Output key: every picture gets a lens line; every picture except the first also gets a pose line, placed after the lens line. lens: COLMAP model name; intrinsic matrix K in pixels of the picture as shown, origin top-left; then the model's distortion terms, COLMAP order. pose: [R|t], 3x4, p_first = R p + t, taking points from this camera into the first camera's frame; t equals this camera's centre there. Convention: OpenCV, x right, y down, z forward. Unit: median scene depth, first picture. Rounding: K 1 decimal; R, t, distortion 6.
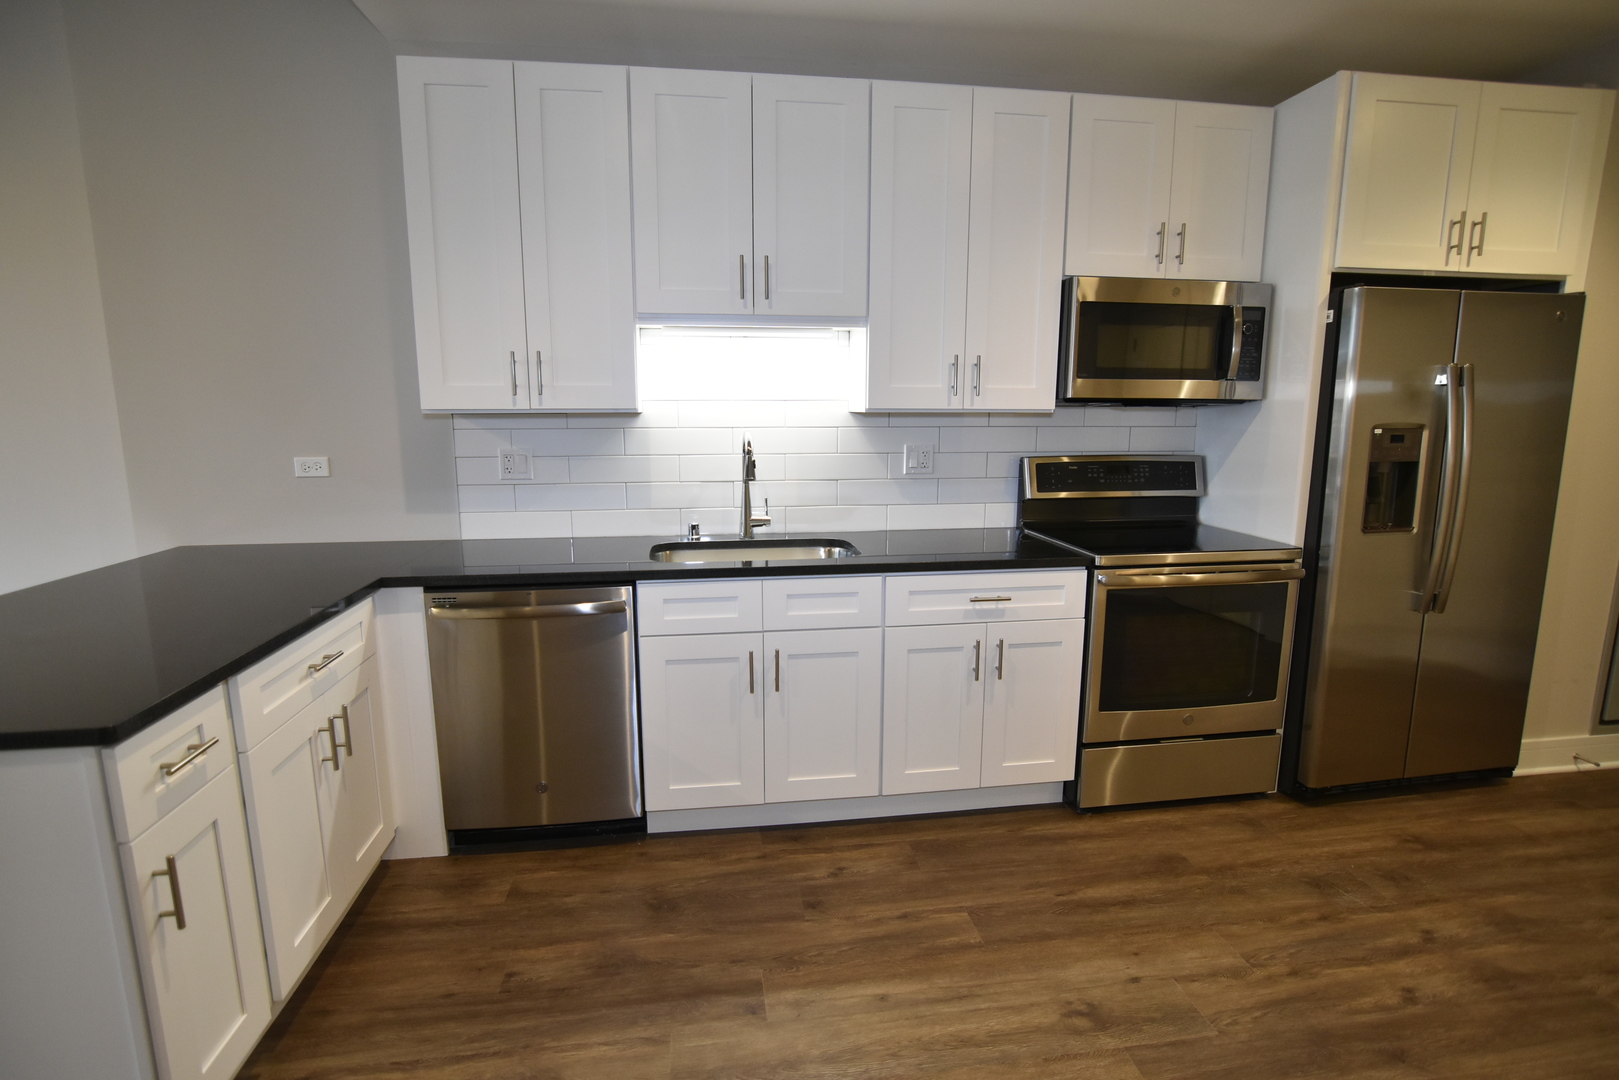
lens RADIAL K [[787.7, 0, 801.8], [0, 787.7, 544.7], [0, 0, 1]] dist [-0.035549, 0.011188]
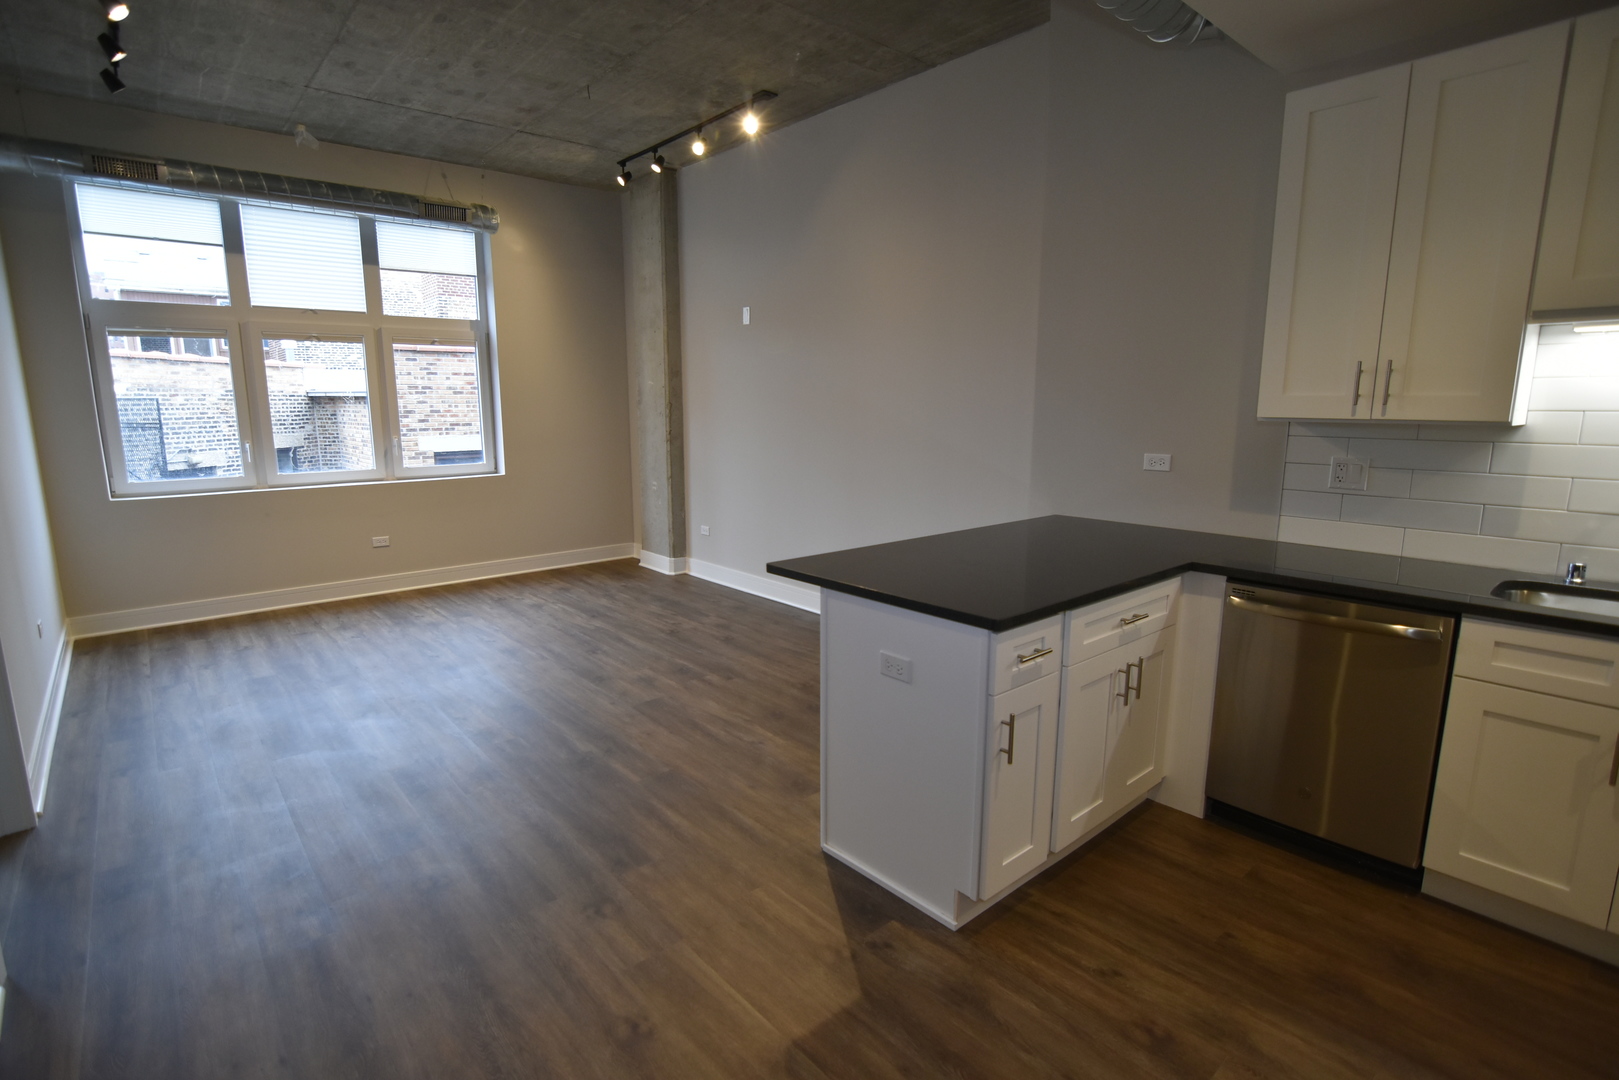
lens RADIAL K [[787.7, 0, 801.8], [0, 787.7, 544.7], [0, 0, 1]] dist [-0.035549, 0.011188]
pose [[0.539755, 0.149102, -0.828513, 0.111632], [-0.143069, 0.986119, 0.084259, 0.001972], [0.829575, 0.073056, 0.553595, -0.134119]]
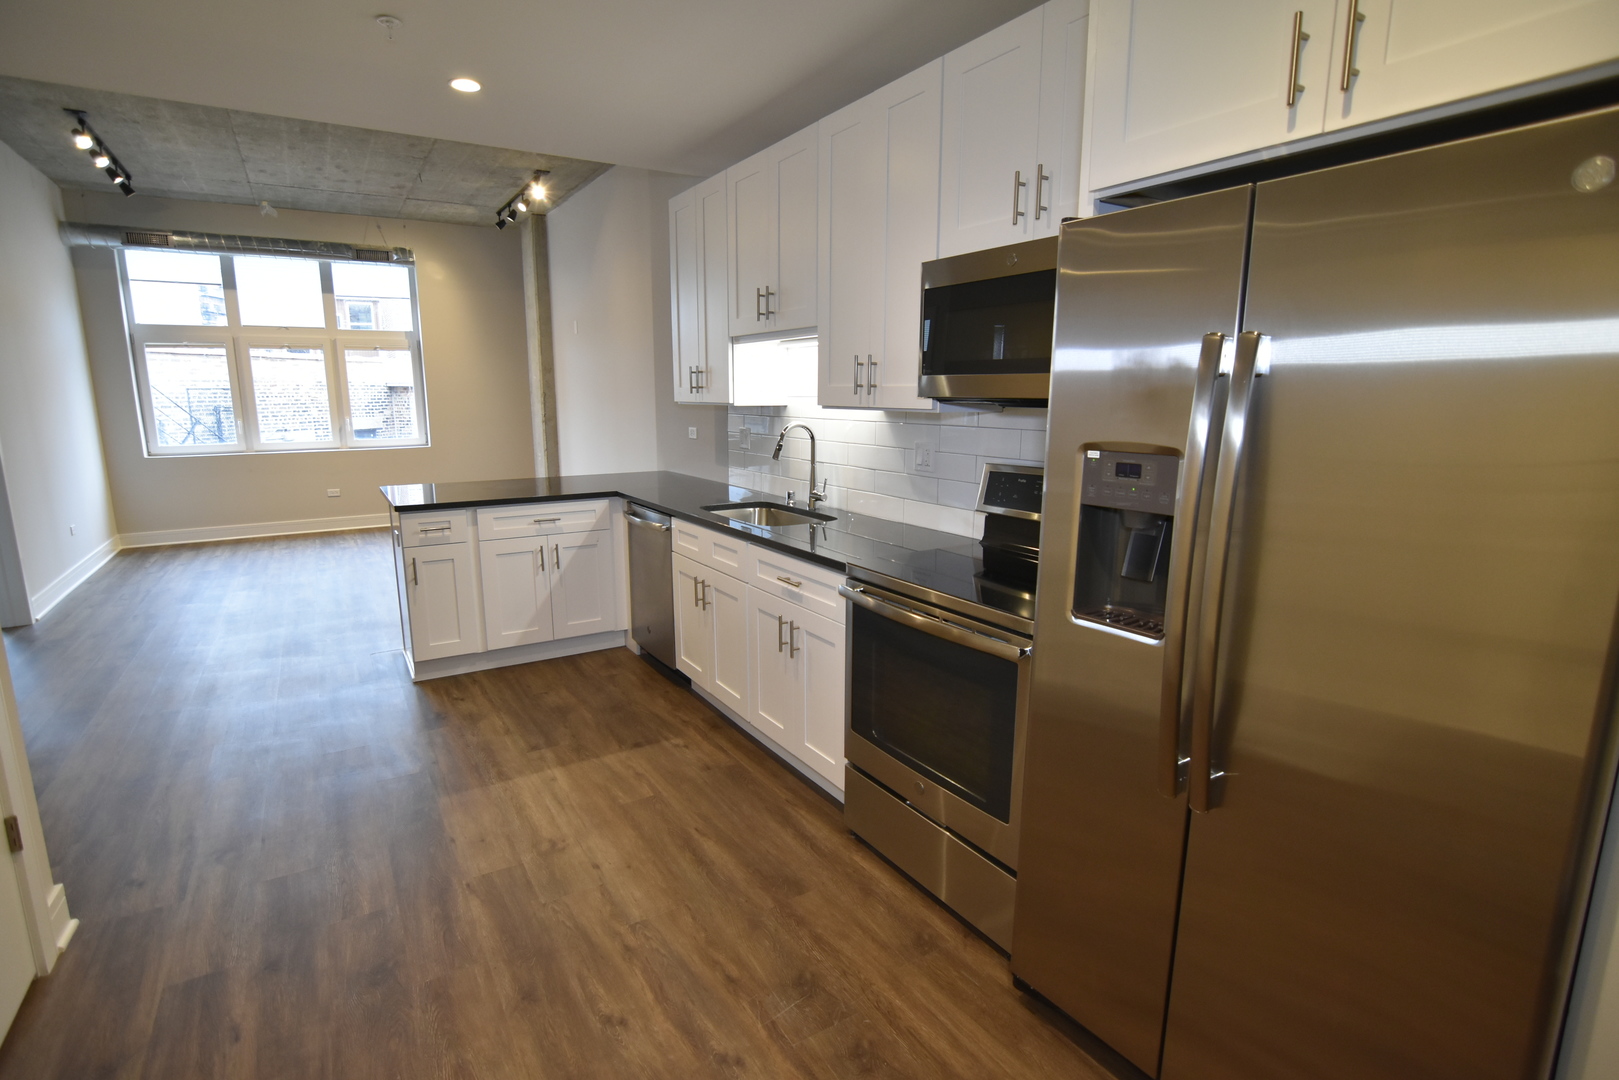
lens RADIAL K [[787.7, 0, 801.8], [0, 787.7, 544.7], [0, 0, 1]] dist [-0.035549, 0.011188]
pose [[0.402458, 0.174819, -0.898591, 1.416935], [-0.157687, 0.980163, 0.120064, -0.134041], [0.901755, 0.093375, 0.422042, 0.634439]]
